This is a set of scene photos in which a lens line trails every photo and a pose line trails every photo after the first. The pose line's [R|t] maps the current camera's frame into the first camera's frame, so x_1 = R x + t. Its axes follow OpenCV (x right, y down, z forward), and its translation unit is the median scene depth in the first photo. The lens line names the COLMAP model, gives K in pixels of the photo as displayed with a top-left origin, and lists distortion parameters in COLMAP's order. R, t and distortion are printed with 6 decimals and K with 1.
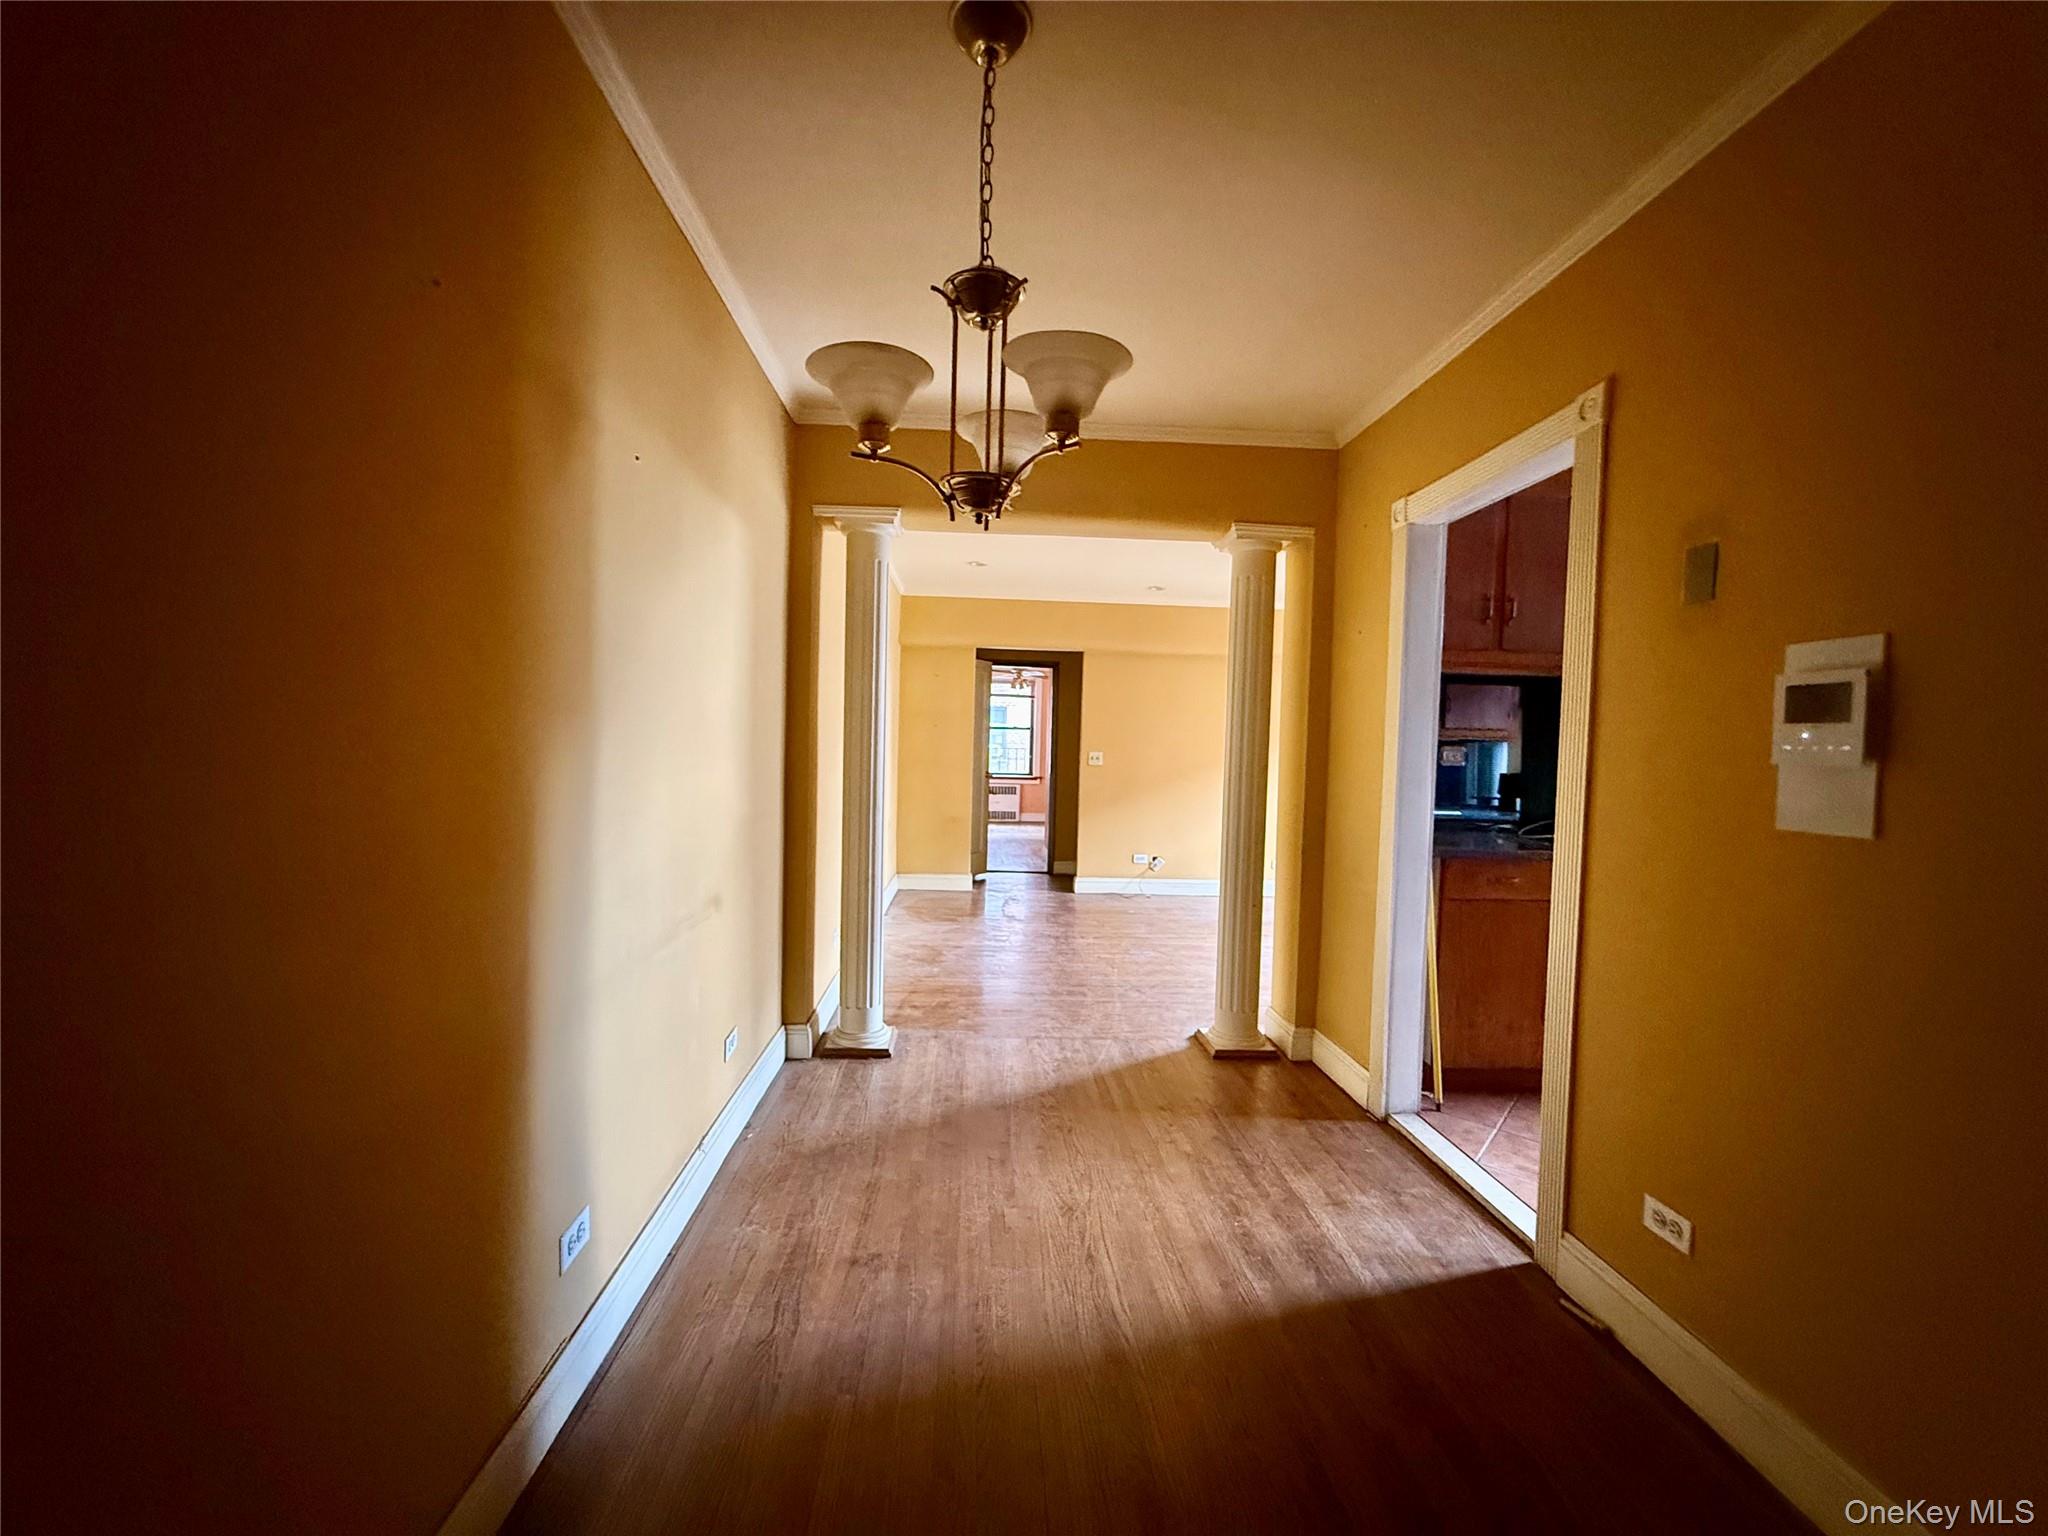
lens RADIAL K [[814.1, 0, 1022.0], [0, 814.1, 771.4], [0, 0, 1]] dist [0.000064, -0.000016]
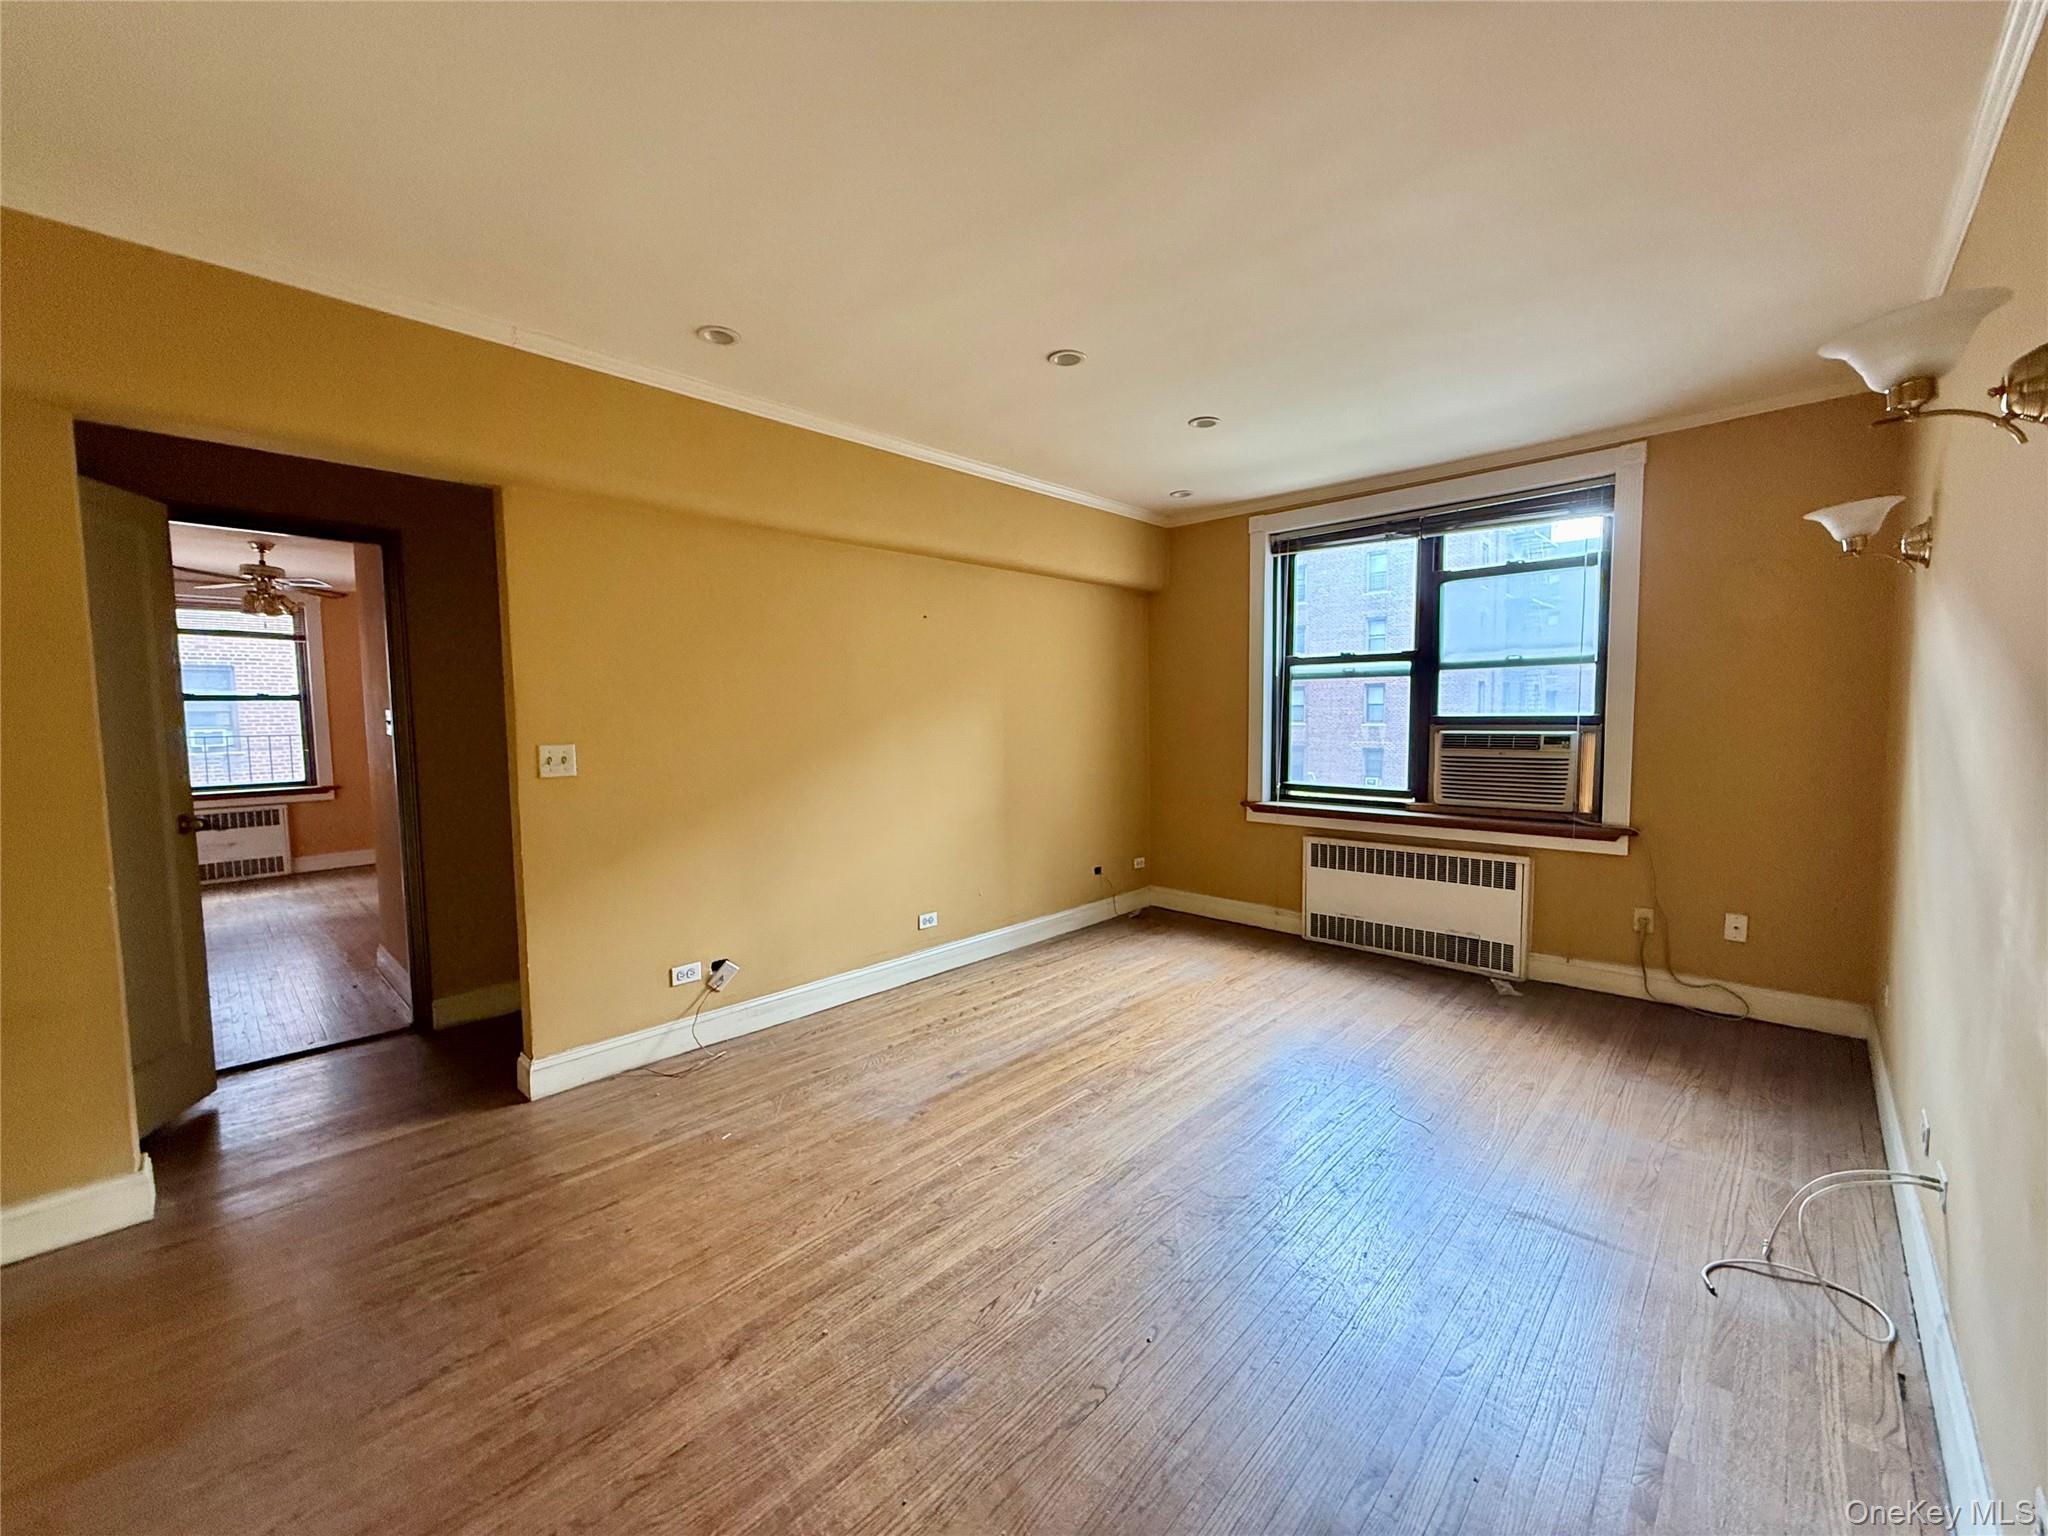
lens RADIAL K [[814.1, 0, 1022.0], [0, 814.1, 771.4], [0, 0, 1]] dist [0.000064, -0.000016]
pose [[0.732140, -0.092852, 0.674796, -0.008731], [0.060117, 0.995608, 0.071771, -0.016355], [-0.678496, -0.011980, 0.734506, 0.326150]]
